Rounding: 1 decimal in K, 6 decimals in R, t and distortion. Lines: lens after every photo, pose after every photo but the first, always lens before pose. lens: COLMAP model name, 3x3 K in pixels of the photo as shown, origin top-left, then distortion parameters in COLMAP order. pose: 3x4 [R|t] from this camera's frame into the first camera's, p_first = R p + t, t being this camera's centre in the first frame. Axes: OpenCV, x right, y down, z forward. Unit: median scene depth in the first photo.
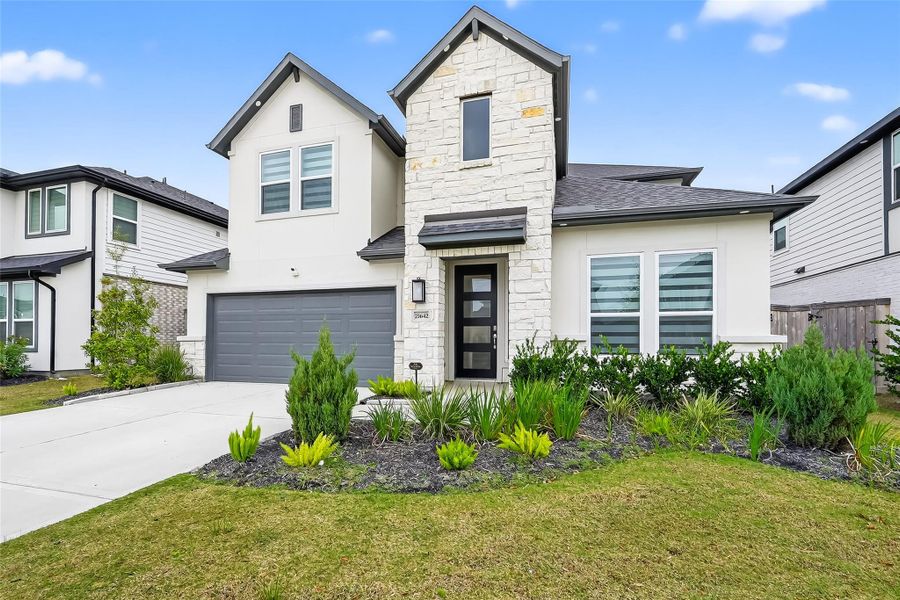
lens RADIAL K [[389.3, 0, 449.9], [0, 389.3, 333.9], [0, 0, 1]] dist [0.001417, 0.000320]
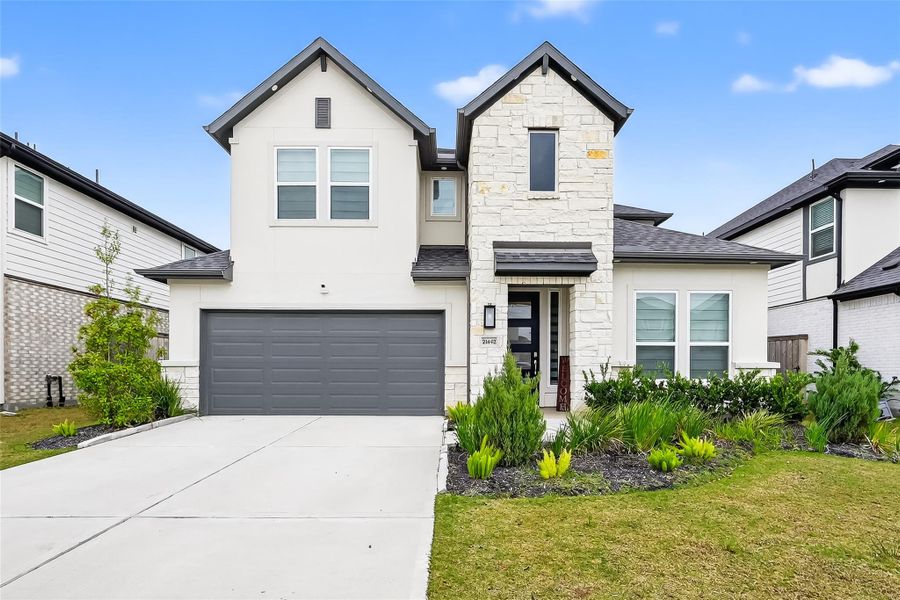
lens RADIAL K [[439.9, 0, 450.6], [0, 439.9, 369.1], [0, 0, 1]] dist [0.000552, 0.000084]
pose [[0.956903, 0.000317, 0.290408, -0.495697], [-0.006091, 0.999801, 0.018980, 0.003481], [-0.290344, -0.019931, 0.956715, -0.053728]]
